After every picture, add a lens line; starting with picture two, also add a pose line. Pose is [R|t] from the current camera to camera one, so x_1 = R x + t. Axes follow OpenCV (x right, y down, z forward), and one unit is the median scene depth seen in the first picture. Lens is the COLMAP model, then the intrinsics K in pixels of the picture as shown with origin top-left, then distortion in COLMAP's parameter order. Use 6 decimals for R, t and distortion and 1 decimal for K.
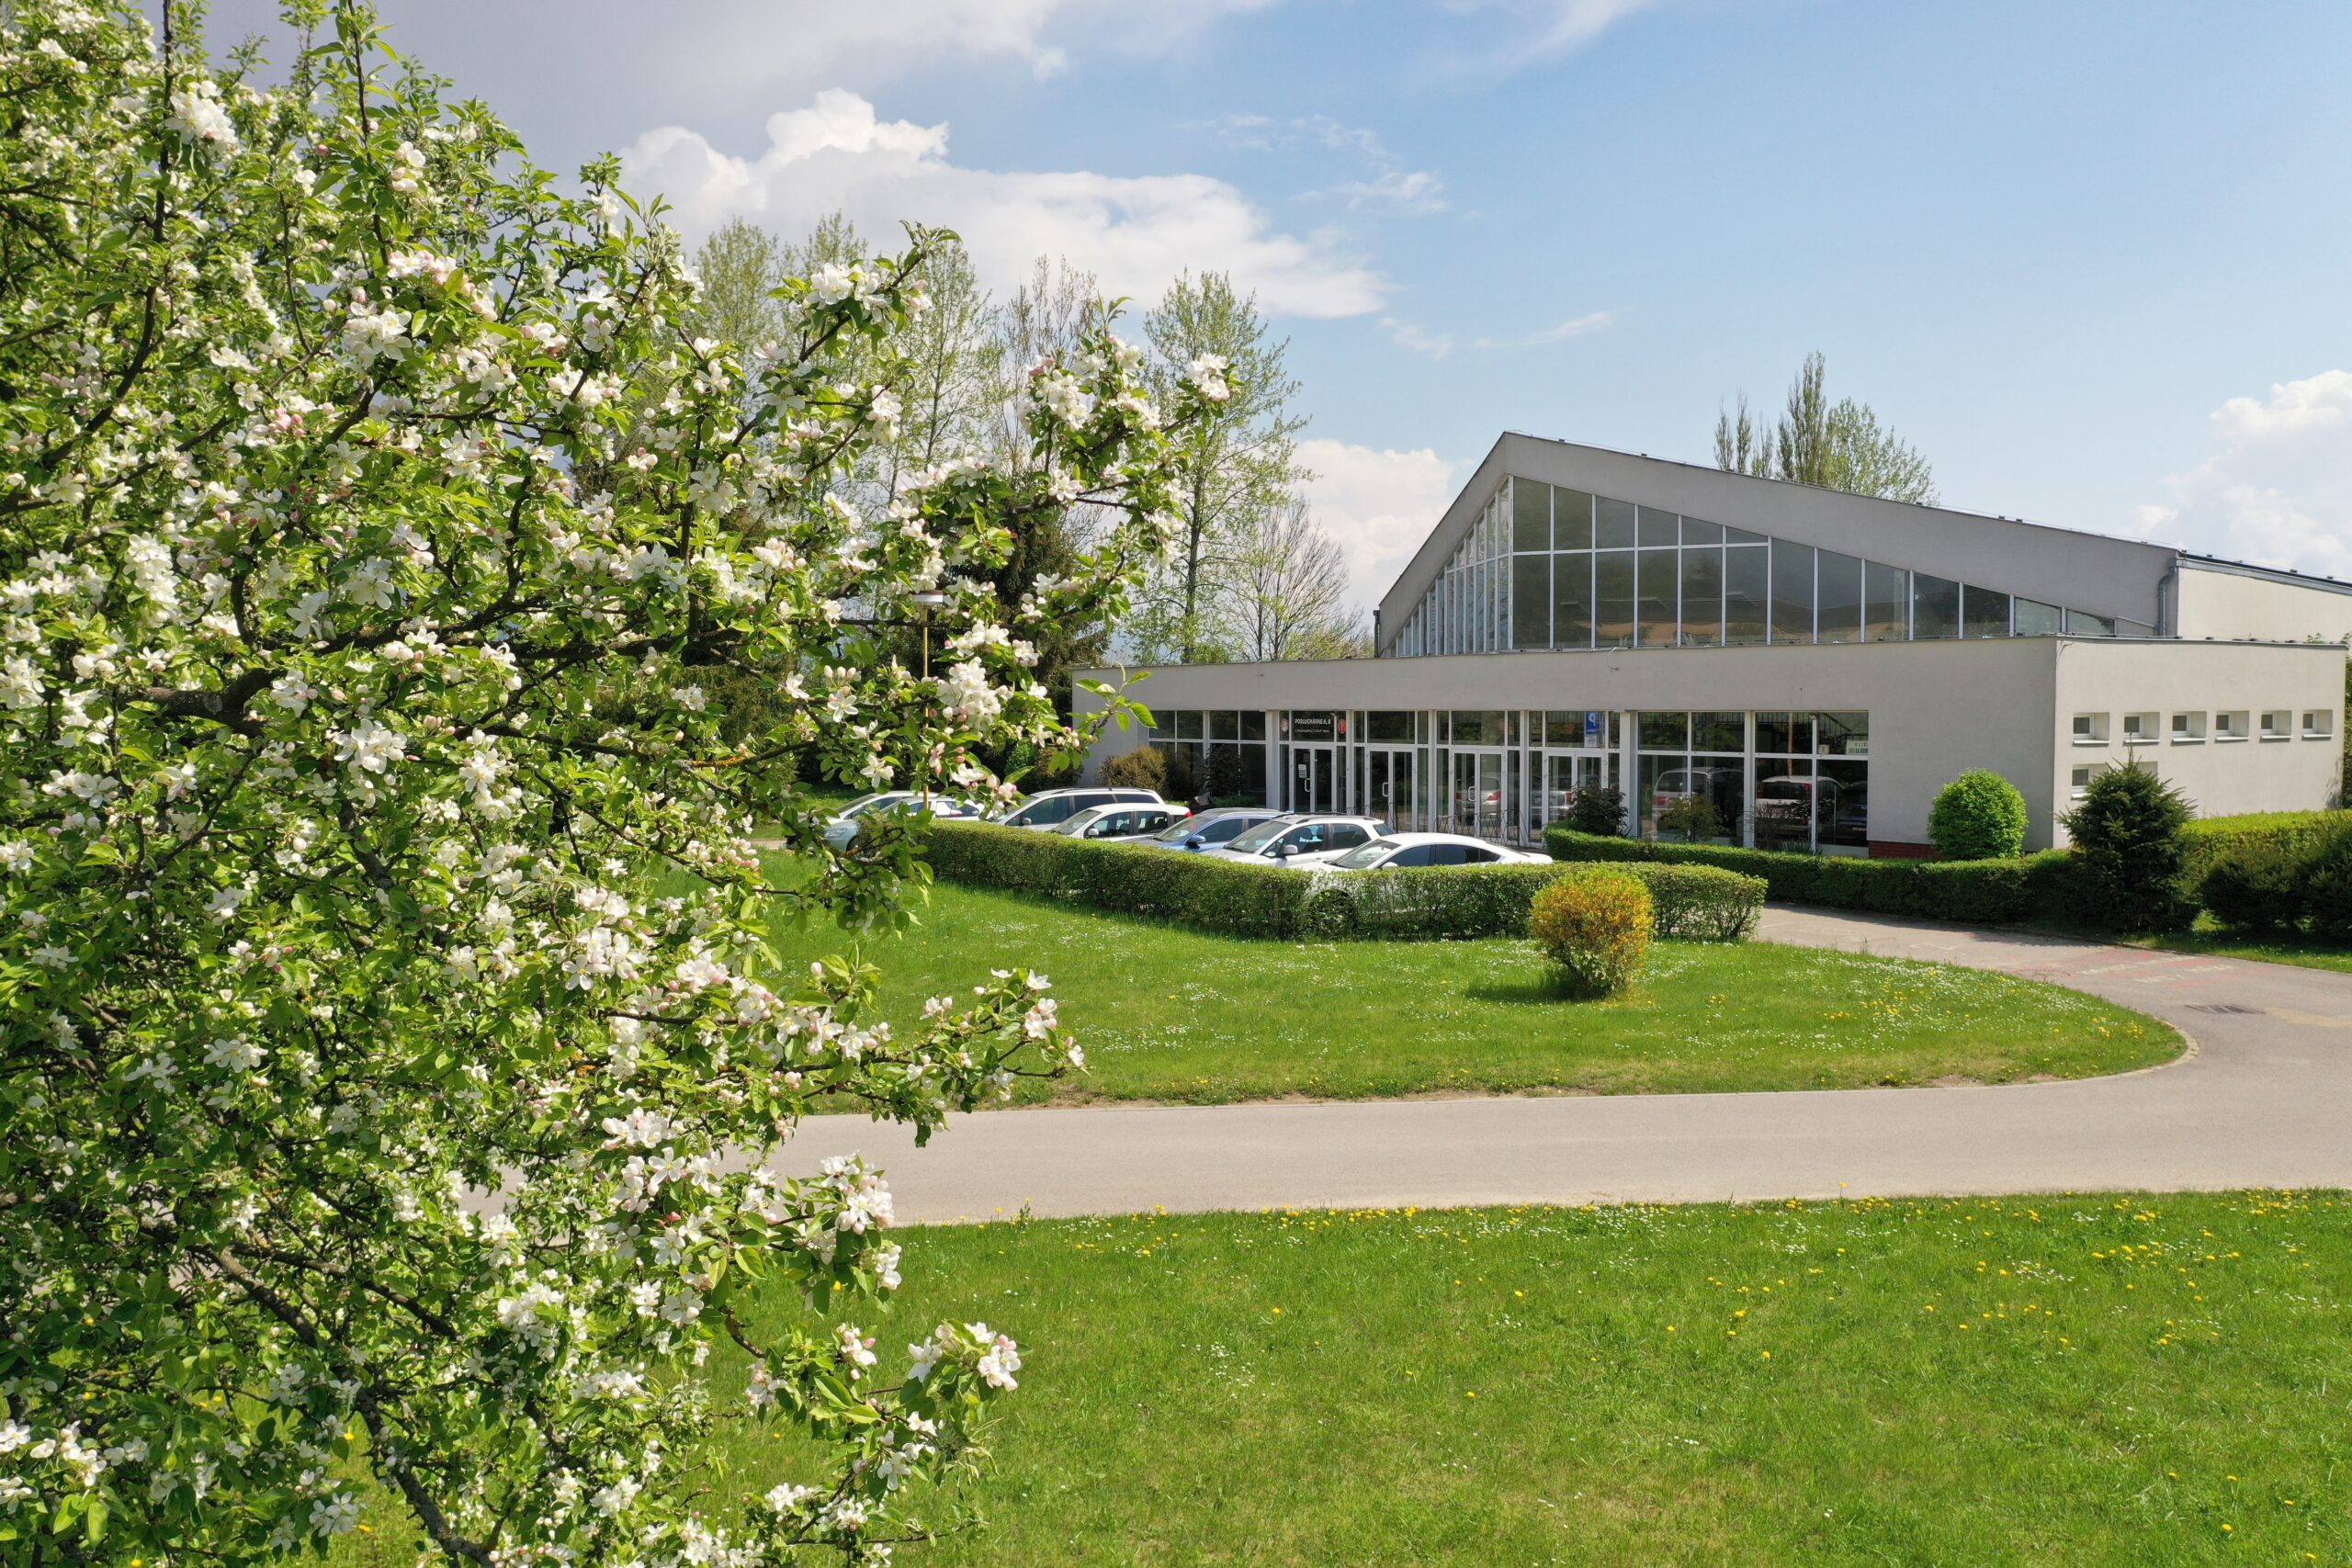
lens RADIAL K [[1883.5, 0, 1185.9], [0, 1883.5, 784.4], [0, 0, 1]] dist [0.016770, -0.005616]
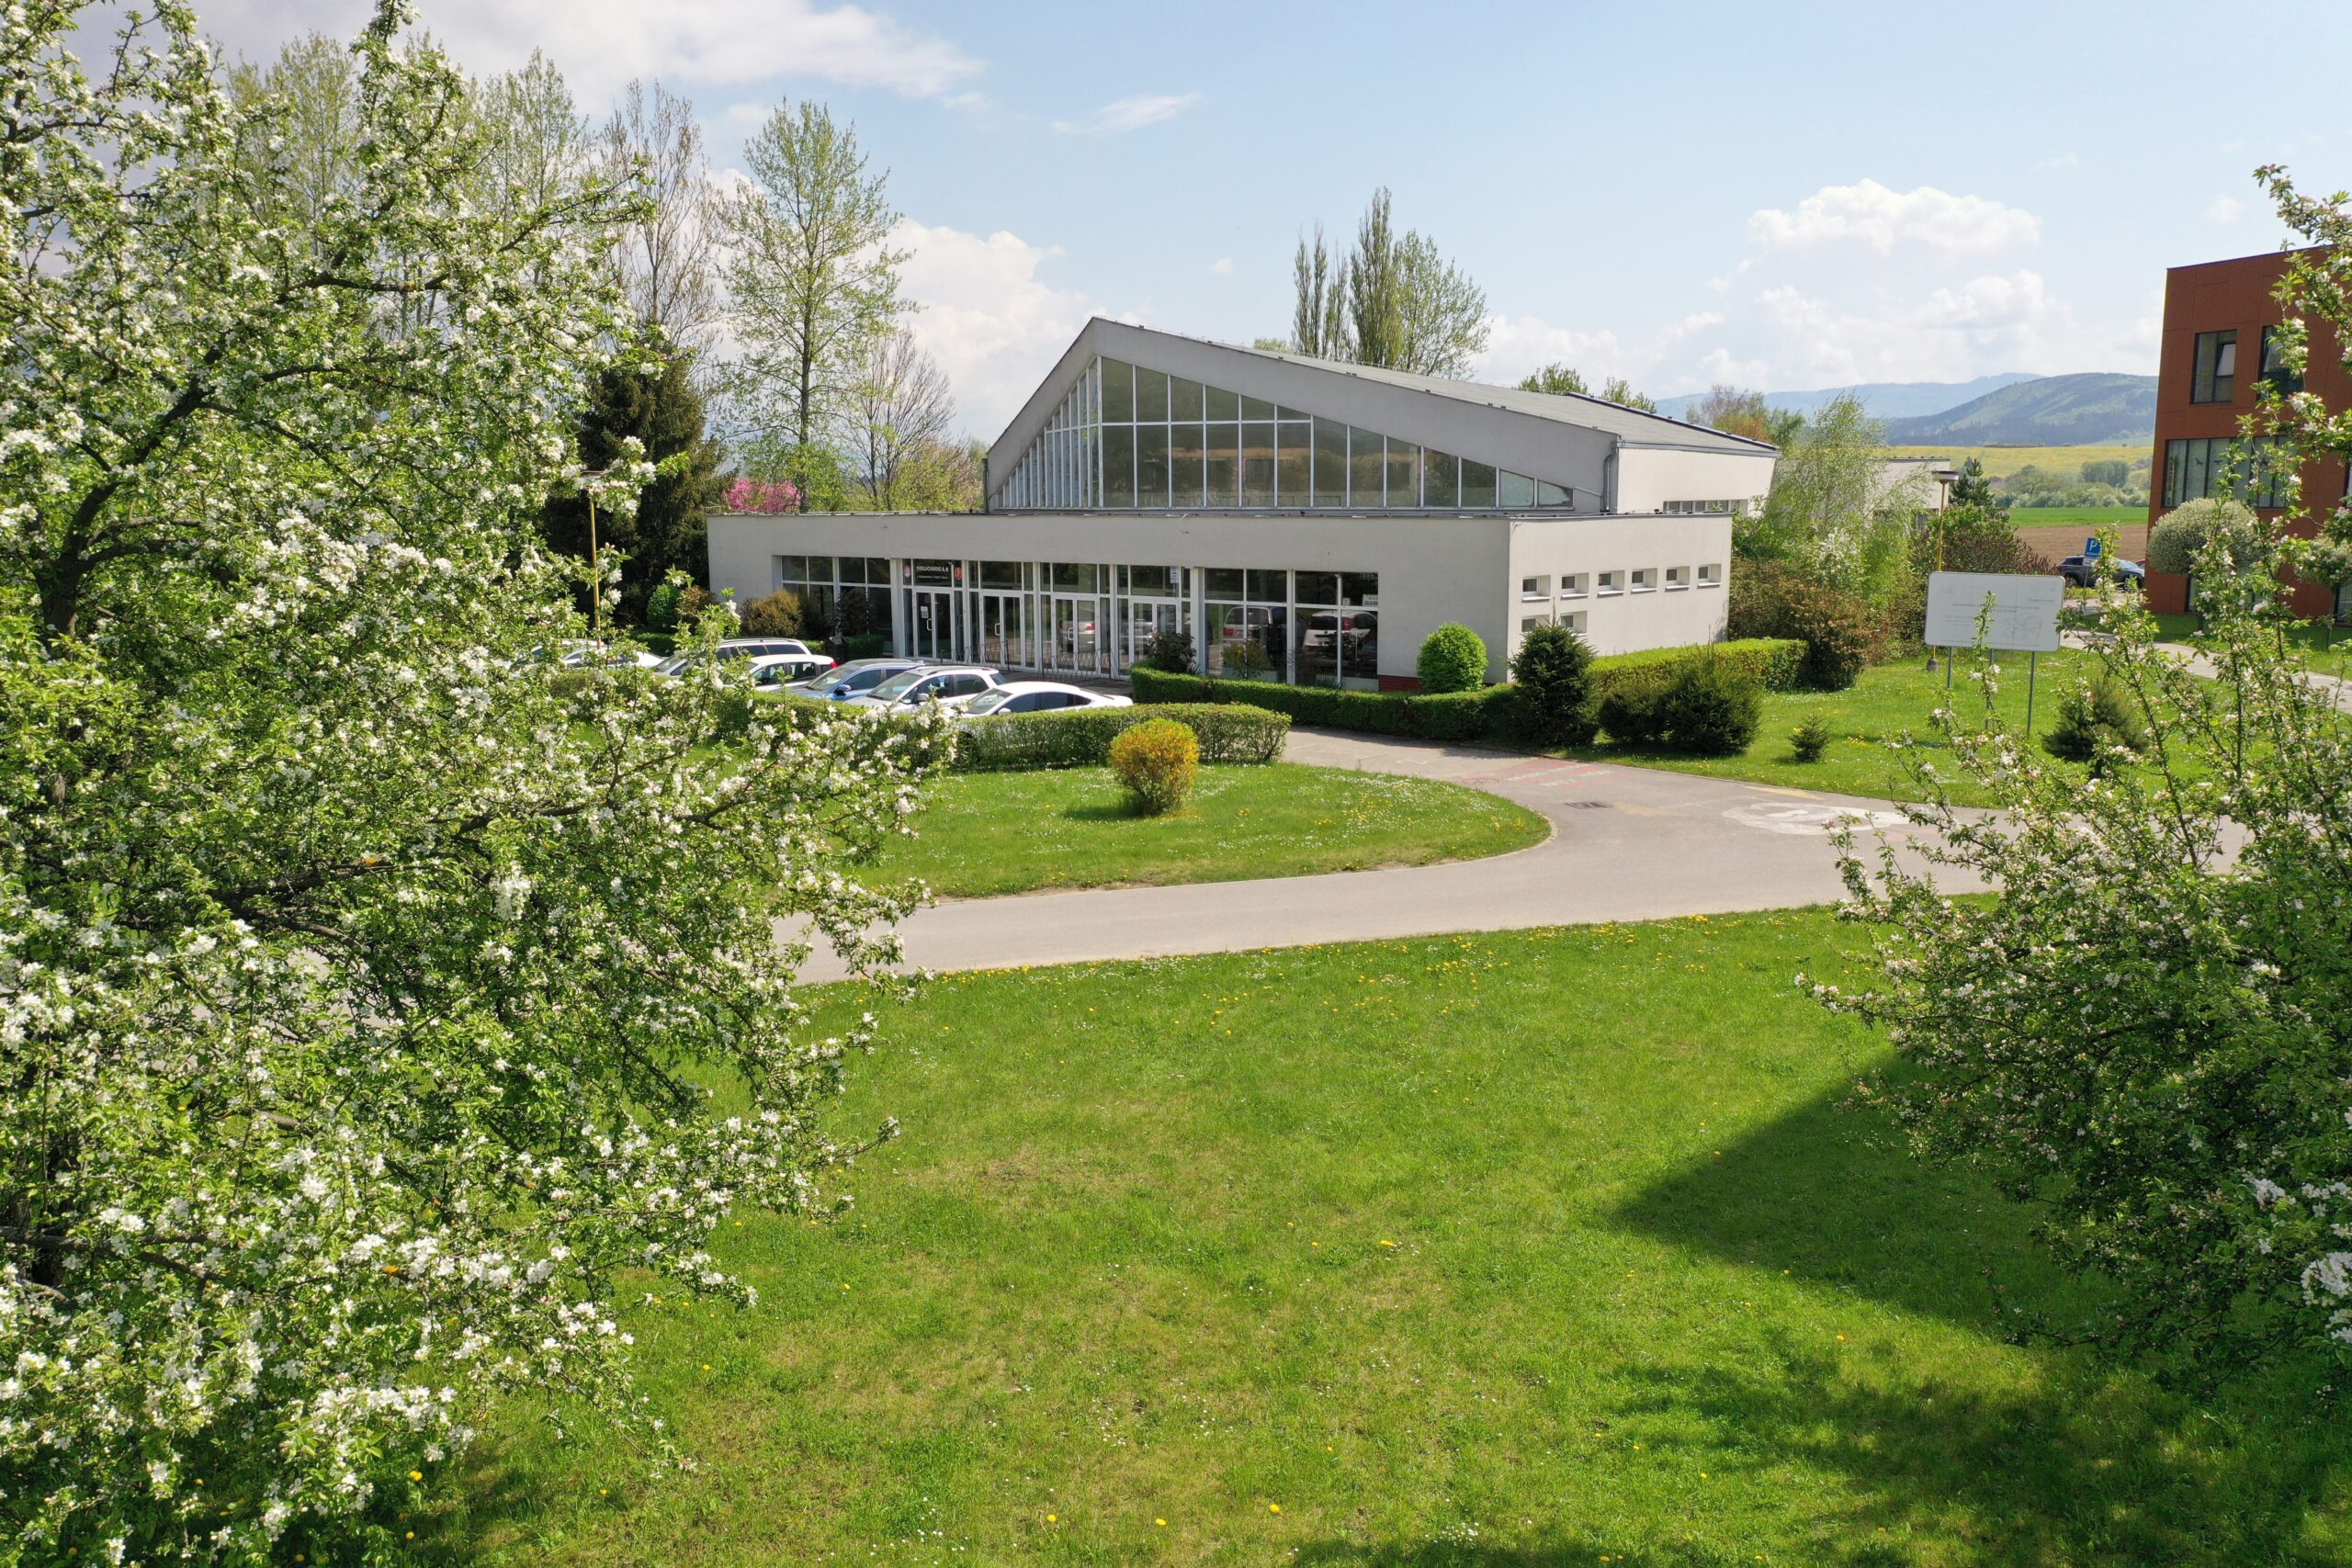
lens RADIAL K [[1869.7, 0, 1187.3], [0, 1869.7, 788.3], [0, 0, 1]] dist [0.015379, -0.001582]
pose [[0.978302, -0.035466, 0.204125, -0.024921], [0.012529, 0.993563, 0.112585, -0.038421], [-0.206804, -0.107584, 0.972449, -0.210796]]
